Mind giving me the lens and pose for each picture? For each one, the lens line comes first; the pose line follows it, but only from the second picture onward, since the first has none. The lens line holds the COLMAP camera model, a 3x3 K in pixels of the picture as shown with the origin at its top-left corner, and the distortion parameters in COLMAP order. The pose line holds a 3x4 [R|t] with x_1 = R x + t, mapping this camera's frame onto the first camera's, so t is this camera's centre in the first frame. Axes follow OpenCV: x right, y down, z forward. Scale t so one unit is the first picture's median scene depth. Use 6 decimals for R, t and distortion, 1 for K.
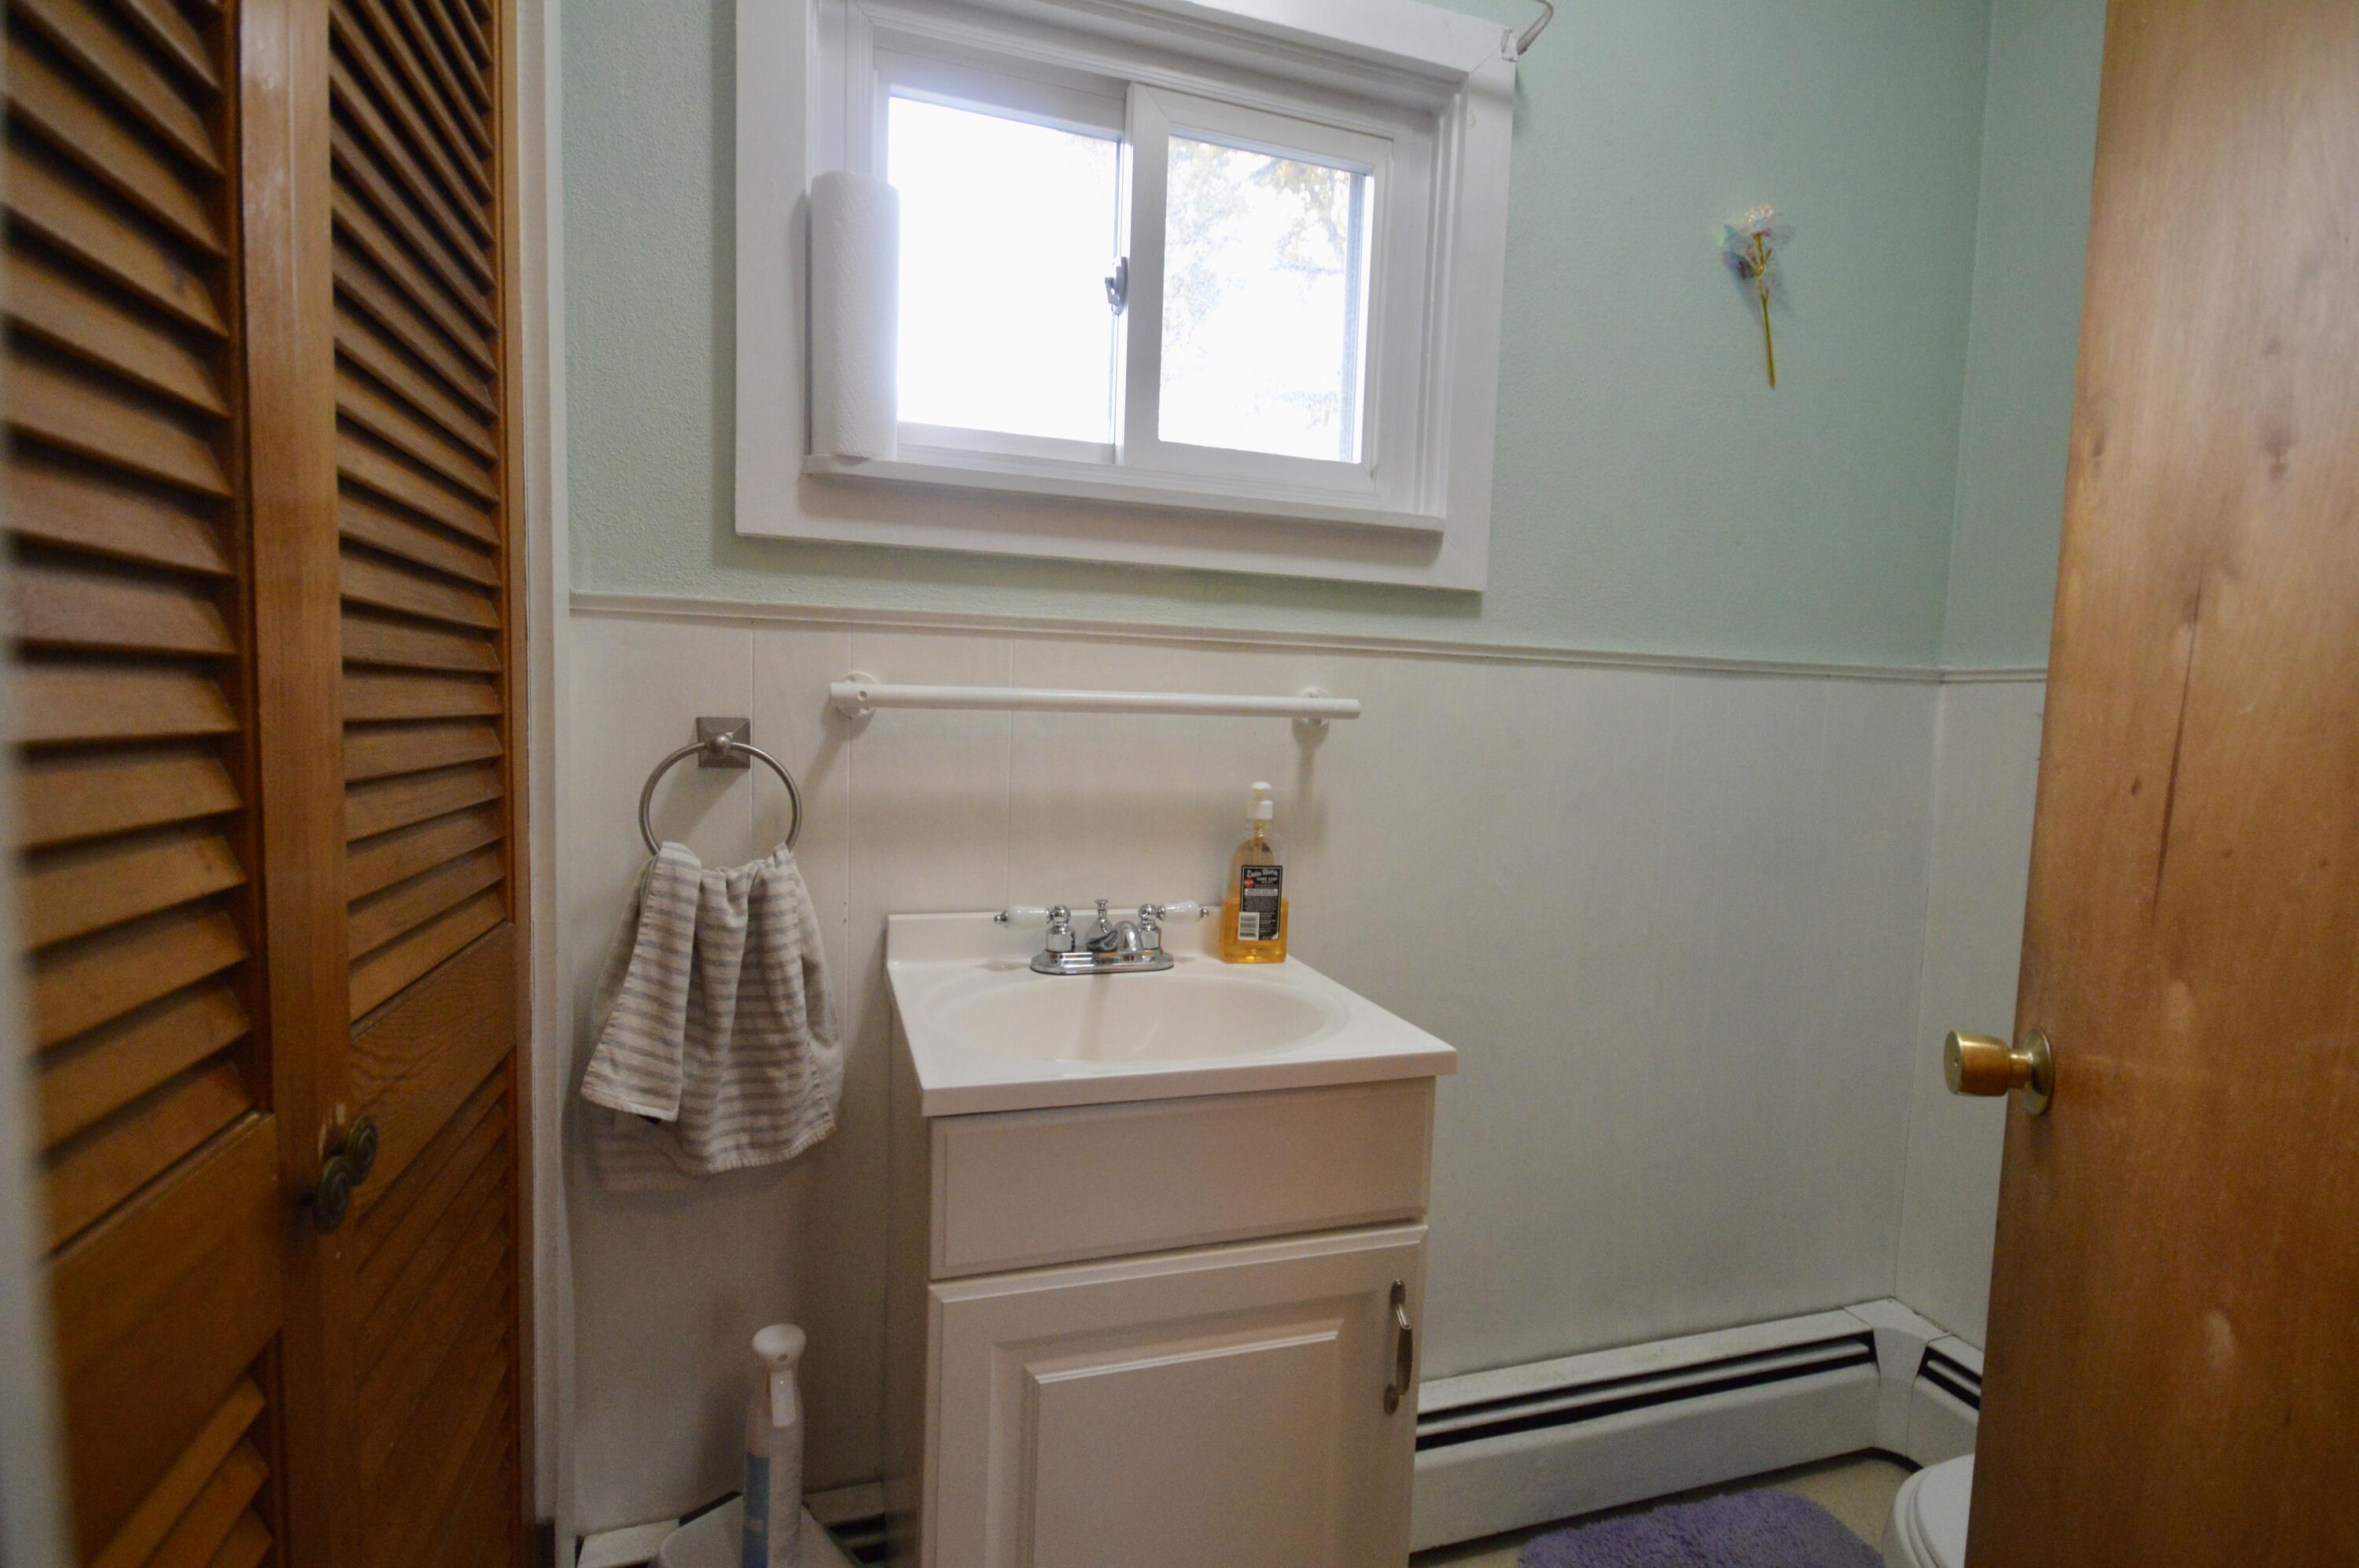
lens RADIAL K [[1107.9, 0, 1179.5], [0, 1107.9, 784.0], [0, 0, 1]] dist [-0.001757, -0.000080]
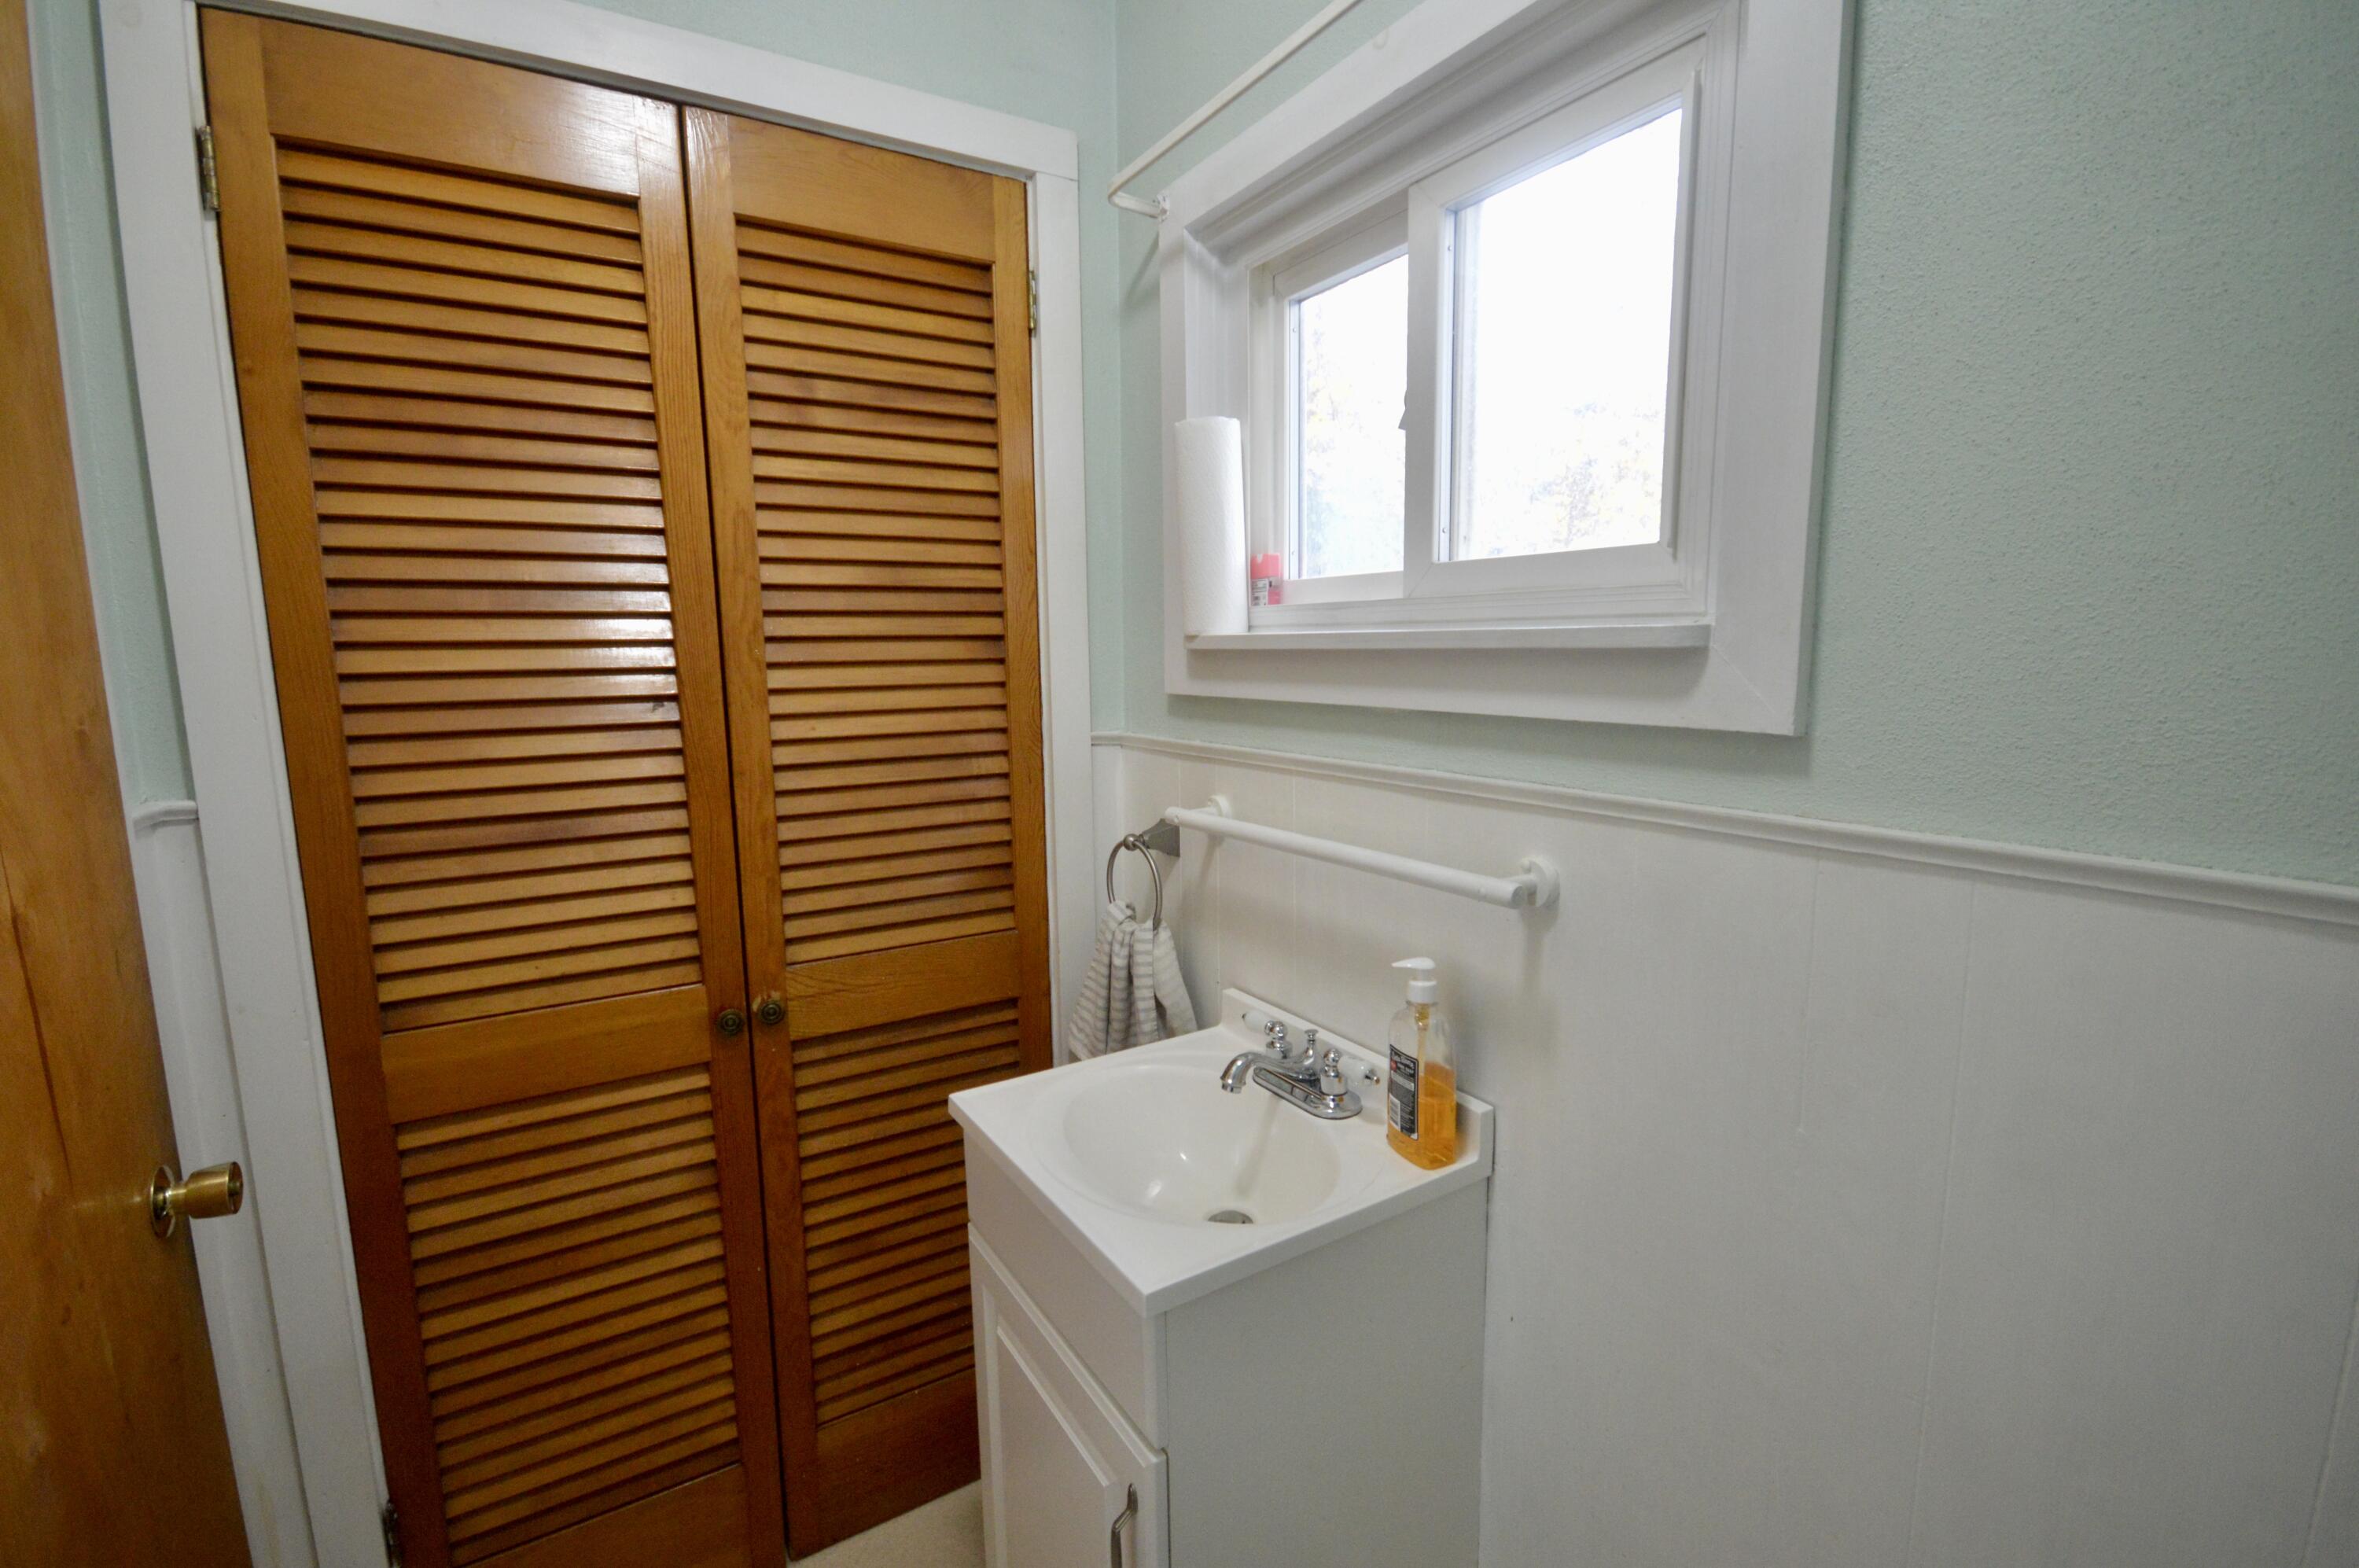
lens RADIAL K [[1056.4, 0, 1183.3], [0, 1056.4, 793.1], [0, 0, 1]] dist [-0.005851, -0.000405]
pose [[0.237480, 0.100052, -0.966226, 0.814730], [-0.044312, 0.994762, 0.092116, -0.198566], [0.970381, 0.020939, 0.240670, 0.613043]]
